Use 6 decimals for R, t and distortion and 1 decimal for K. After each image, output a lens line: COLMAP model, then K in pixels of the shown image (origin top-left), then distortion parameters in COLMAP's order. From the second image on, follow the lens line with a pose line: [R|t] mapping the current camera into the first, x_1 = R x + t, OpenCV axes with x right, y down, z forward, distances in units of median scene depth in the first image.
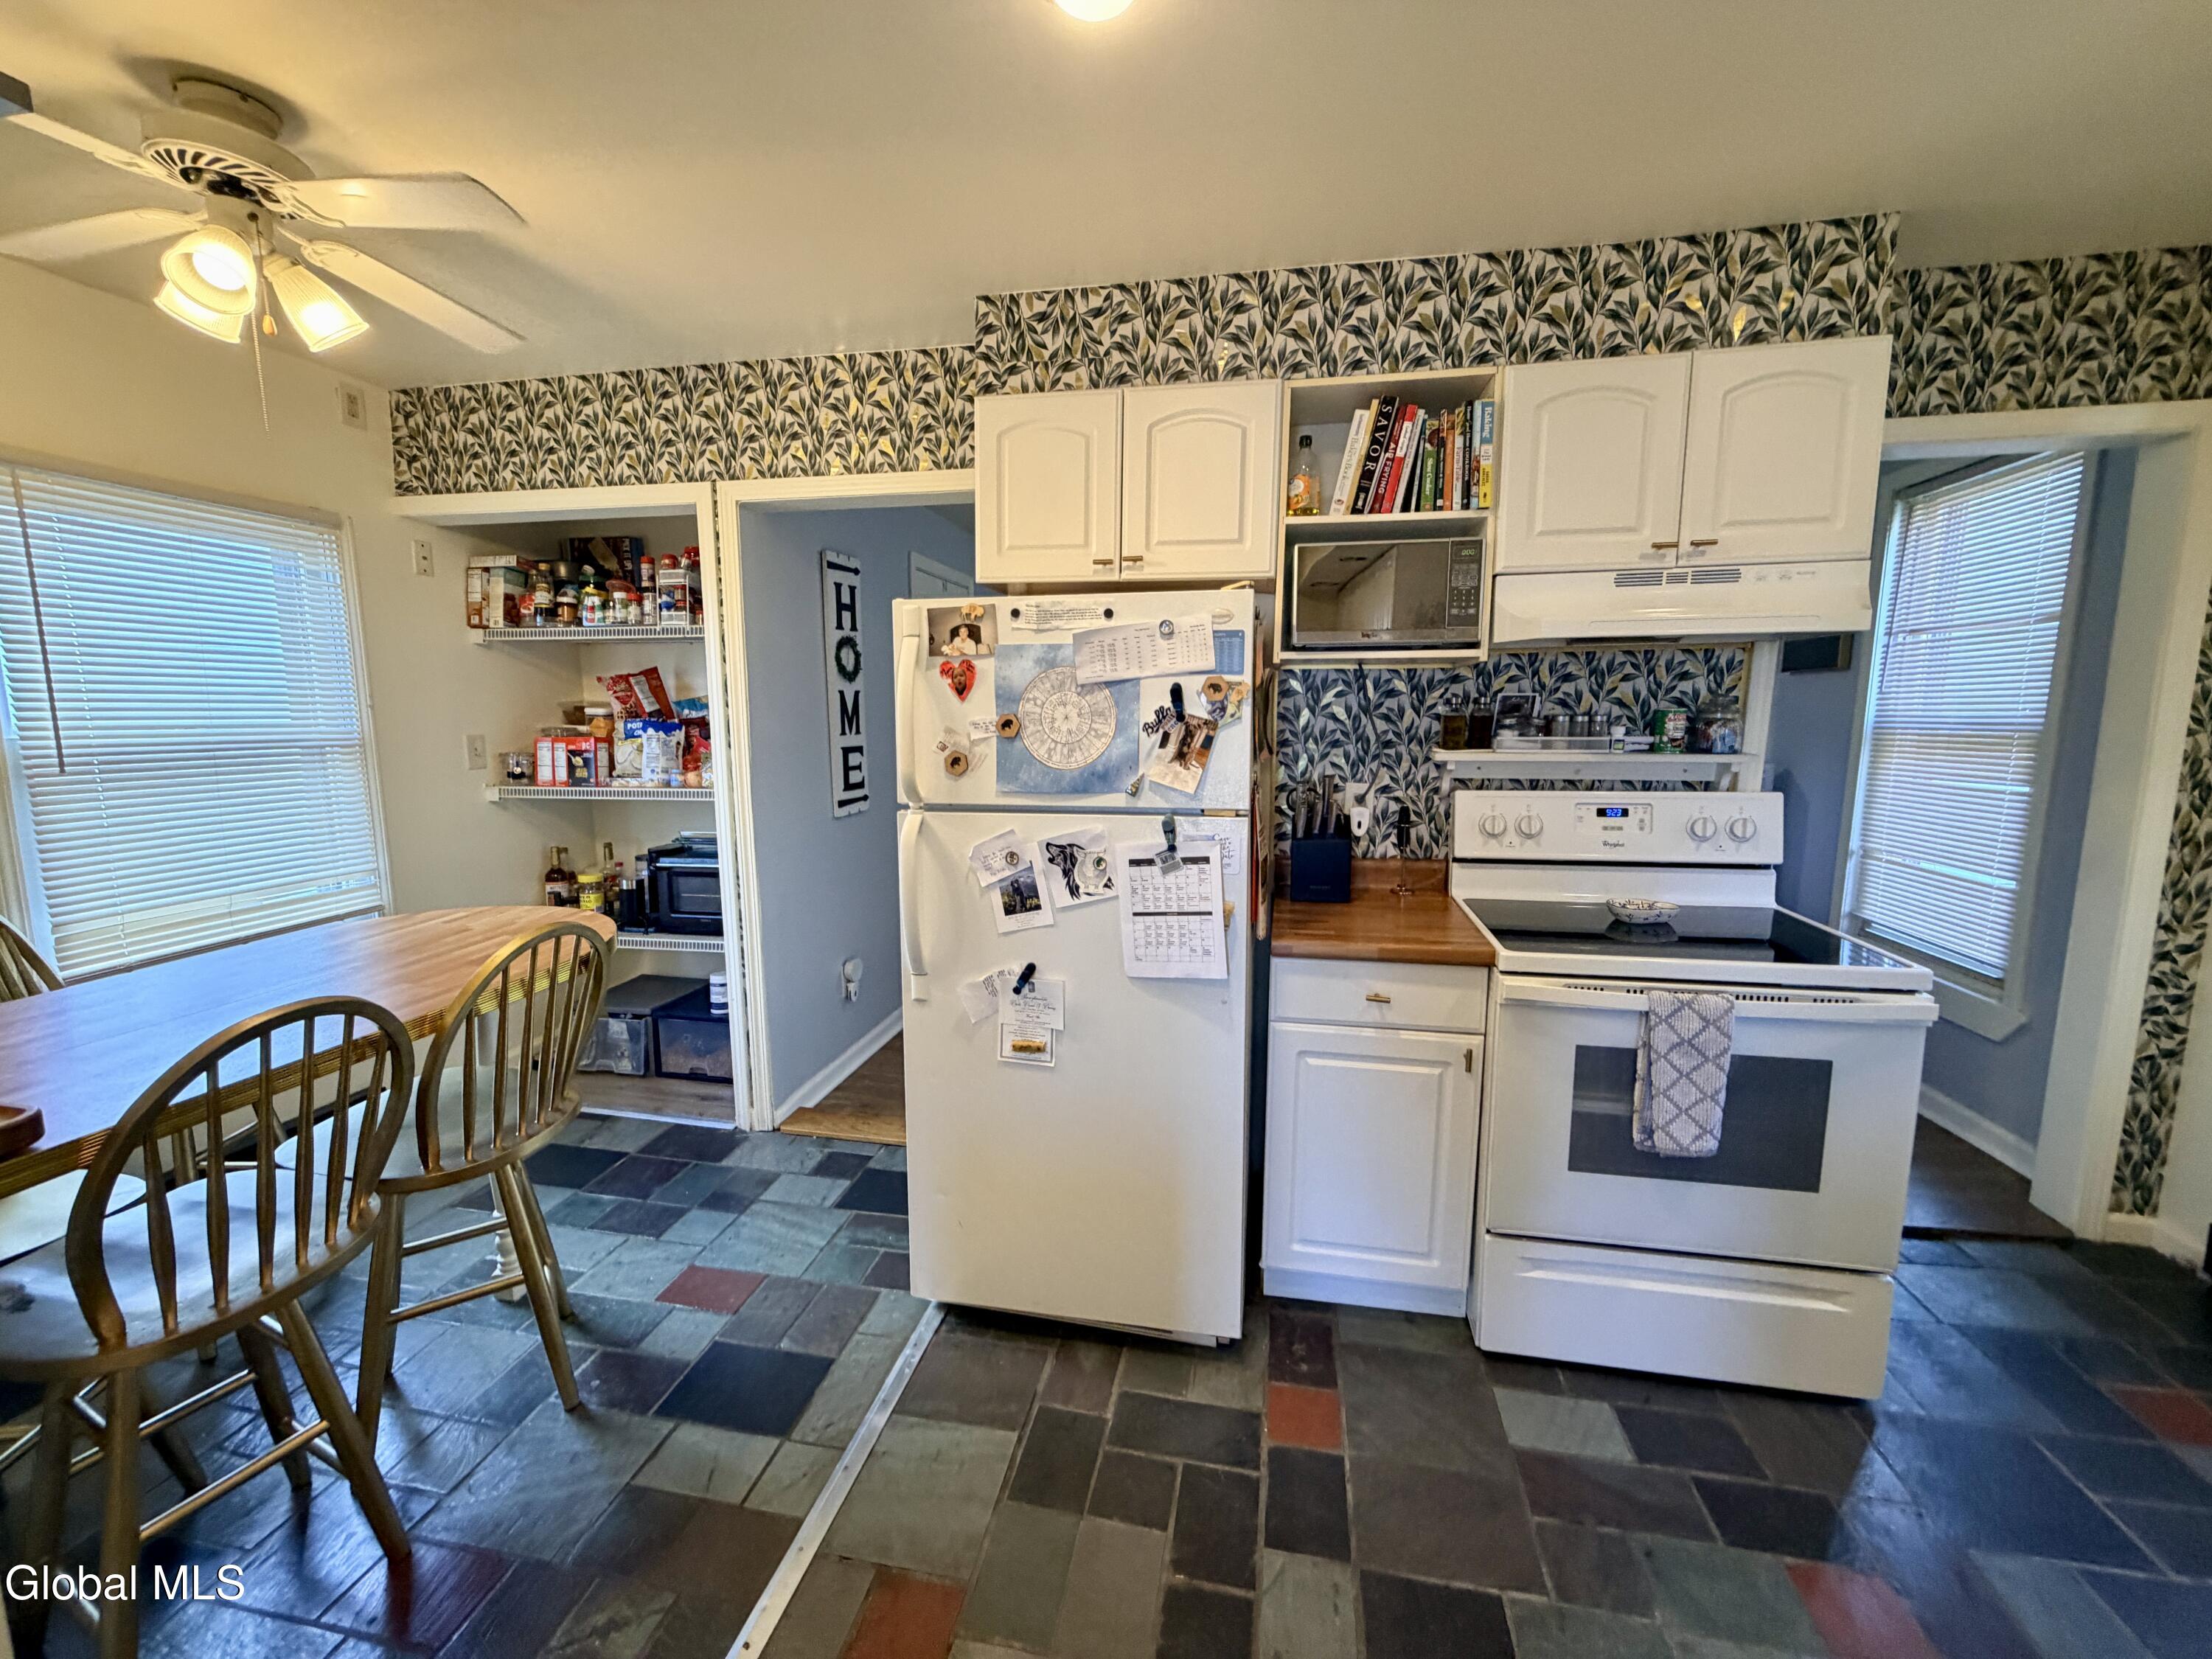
lens RADIAL K [[880.6, 0, 1102.1], [0, 880.6, 828.9], [0, 0, 1]] dist [0.000168, -0.000139]
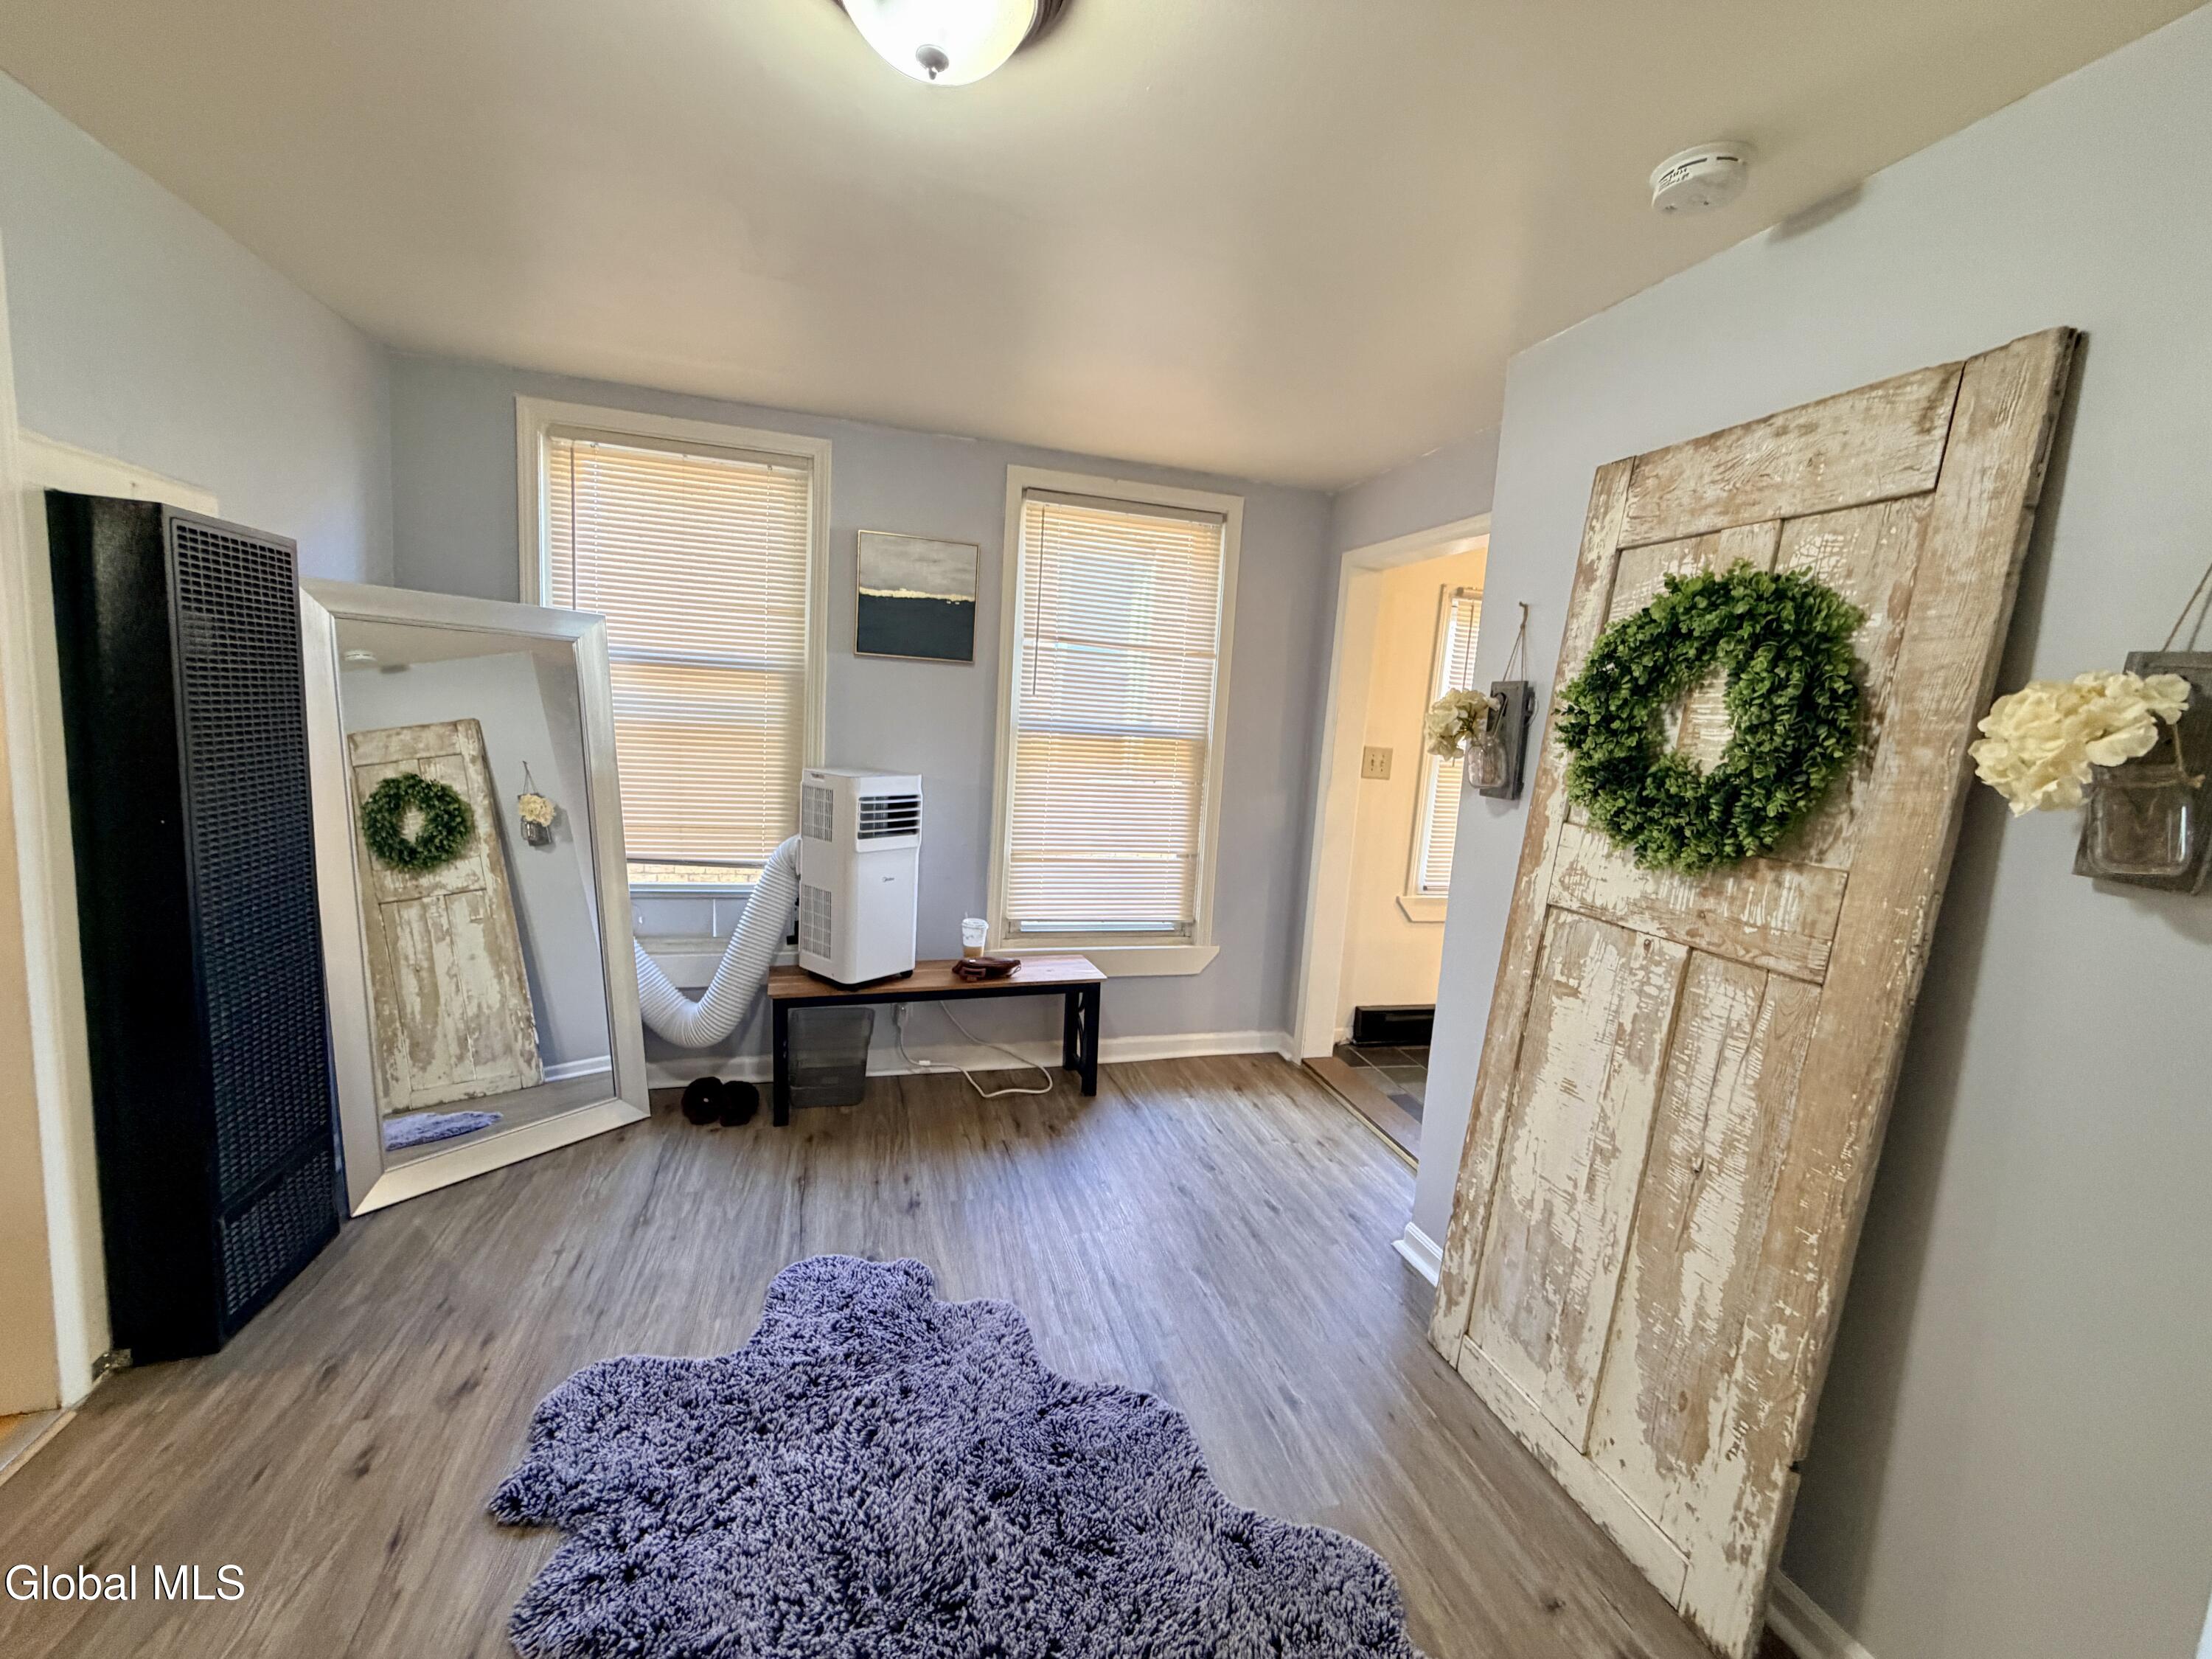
lens RADIAL K [[880.6, 0, 1098.1], [0, 880.6, 827.0], [0, 0, 1]] dist [0.000168, -0.000139]
pose [[-0.454499, -0.141959, 0.879362, -0.054220], [0.051791, 0.981337, 0.185190, -0.290134], [-0.889240, 0.129712, -0.438665, 2.146860]]
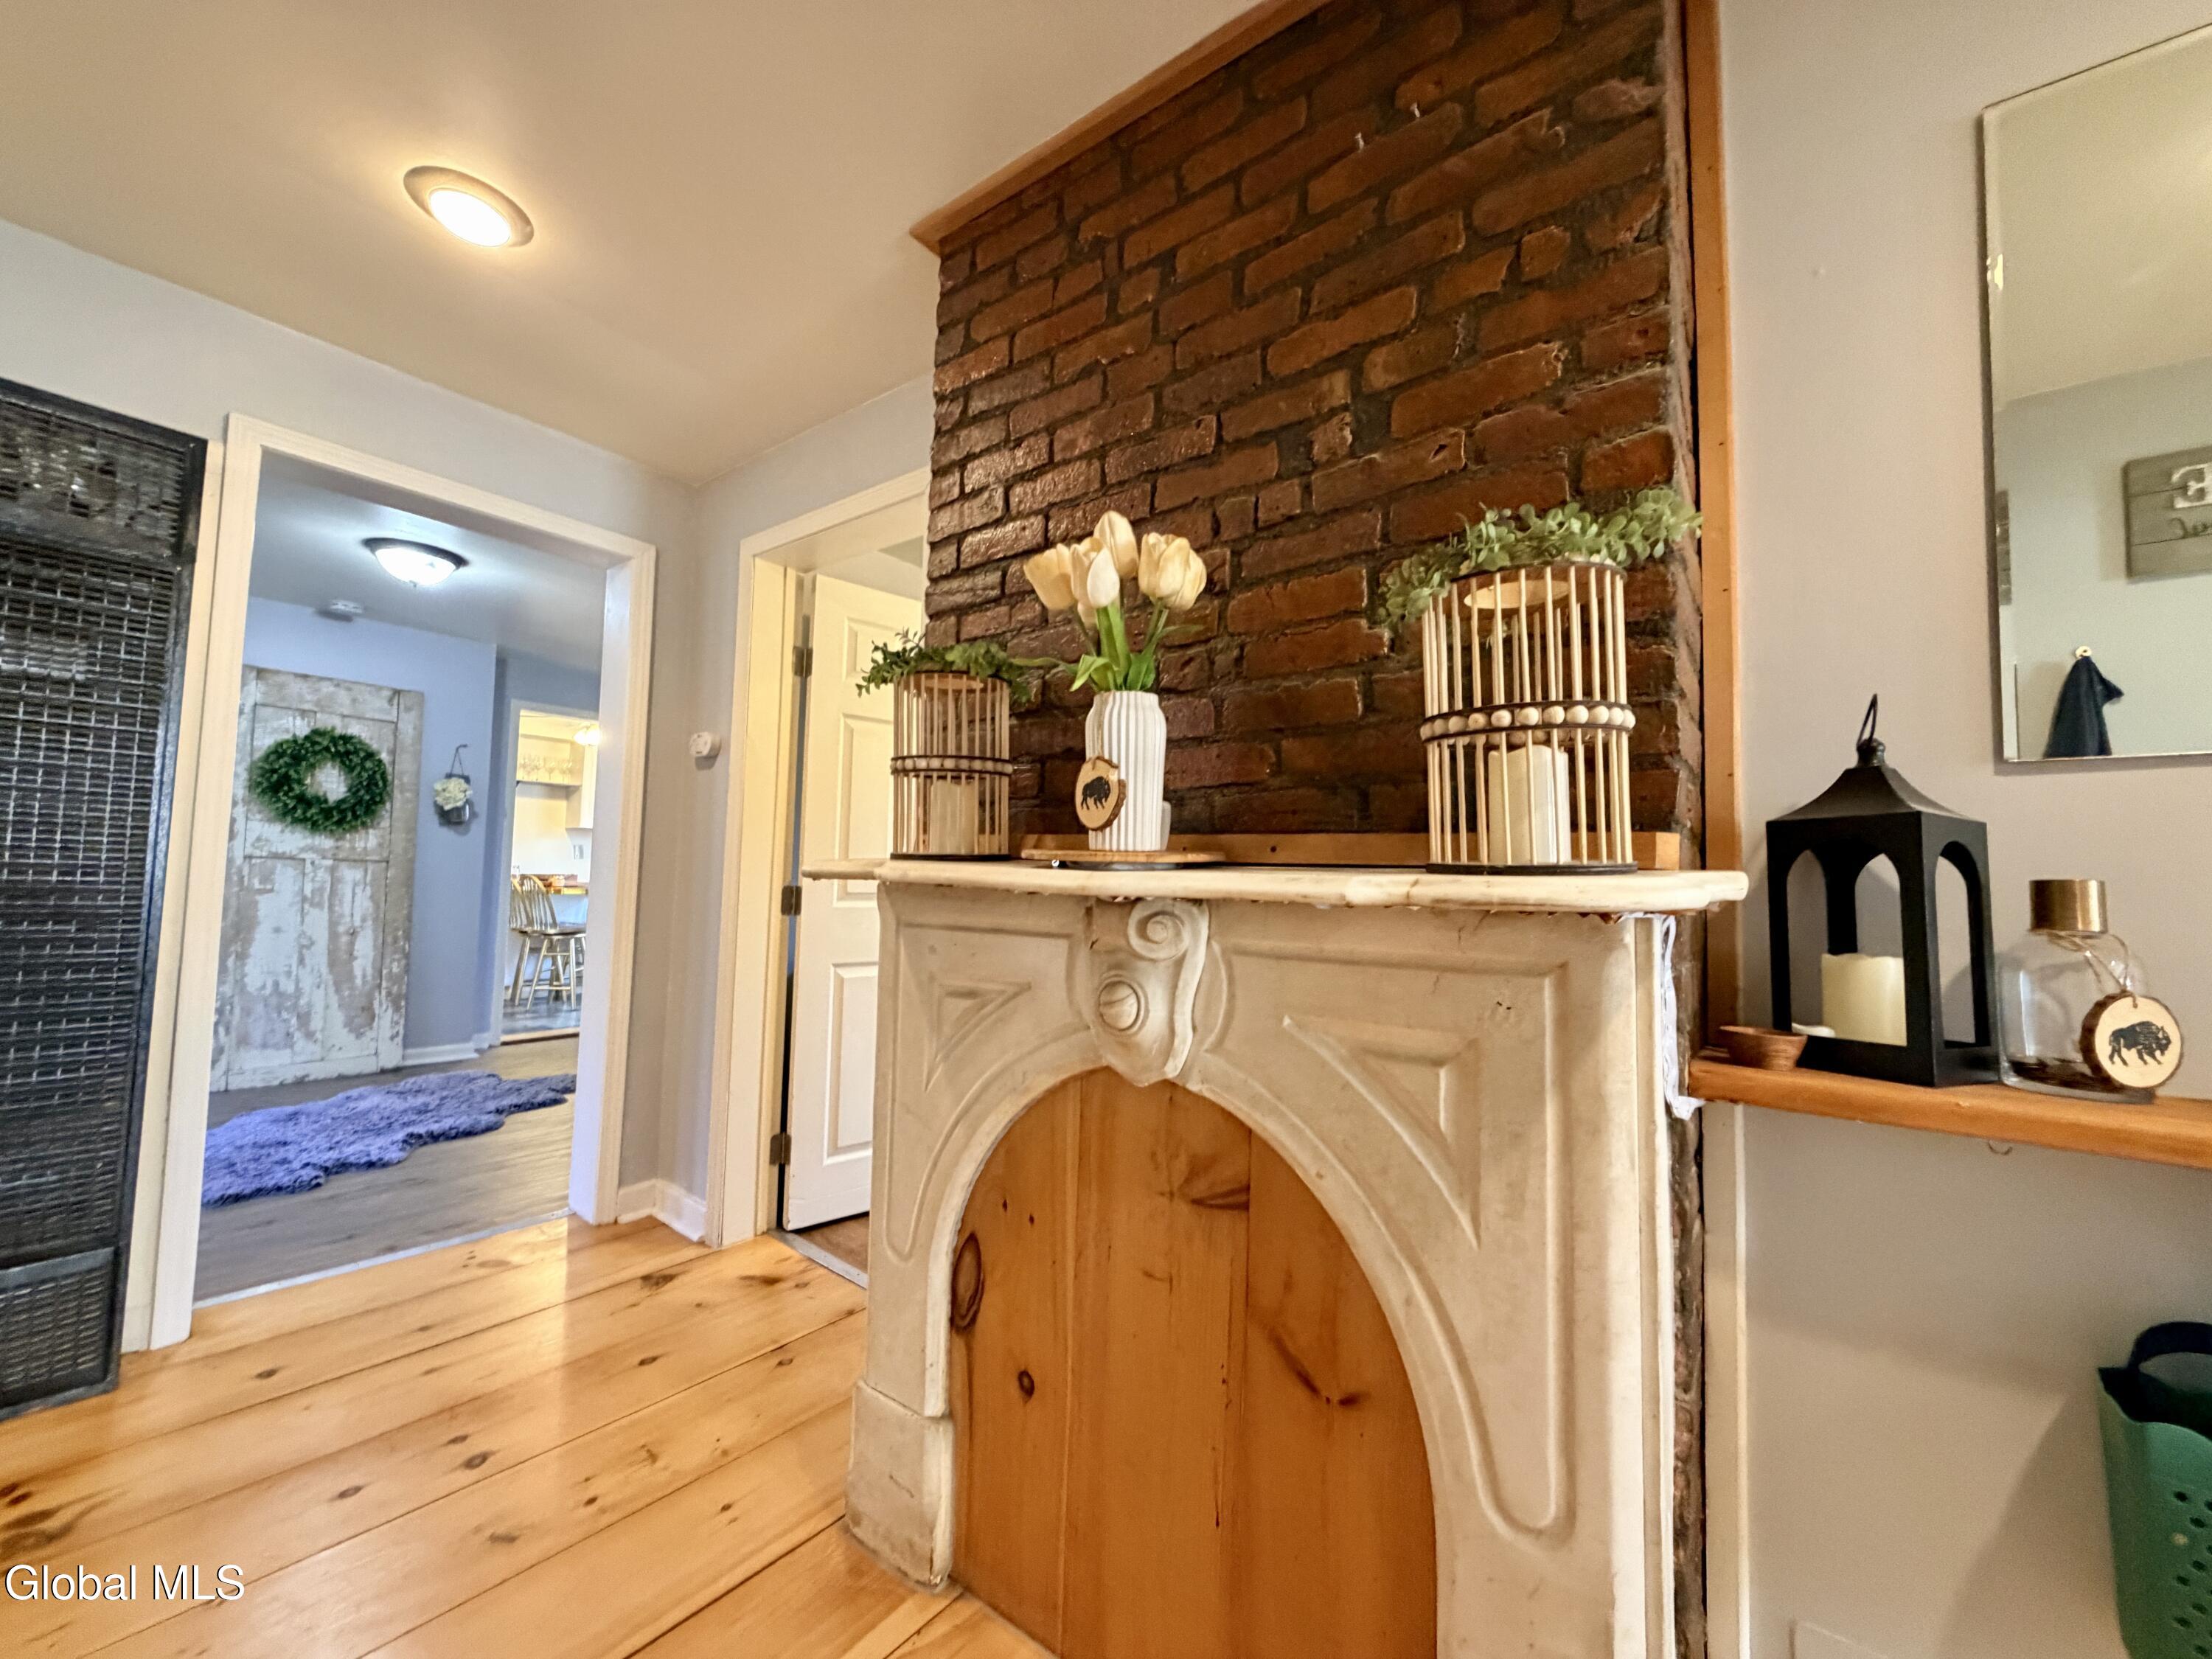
lens RADIAL K [[880.6, 0, 1100.4], [0, 880.6, 829.5], [0, 0, 1]] dist [0.000168, -0.000139]
pose [[-0.450713, -0.064291, -0.890351, 1.351836], [-0.142345, 0.989817, 0.000585, -0.359335], [0.881246, 0.127001, -0.455275, 3.886232]]
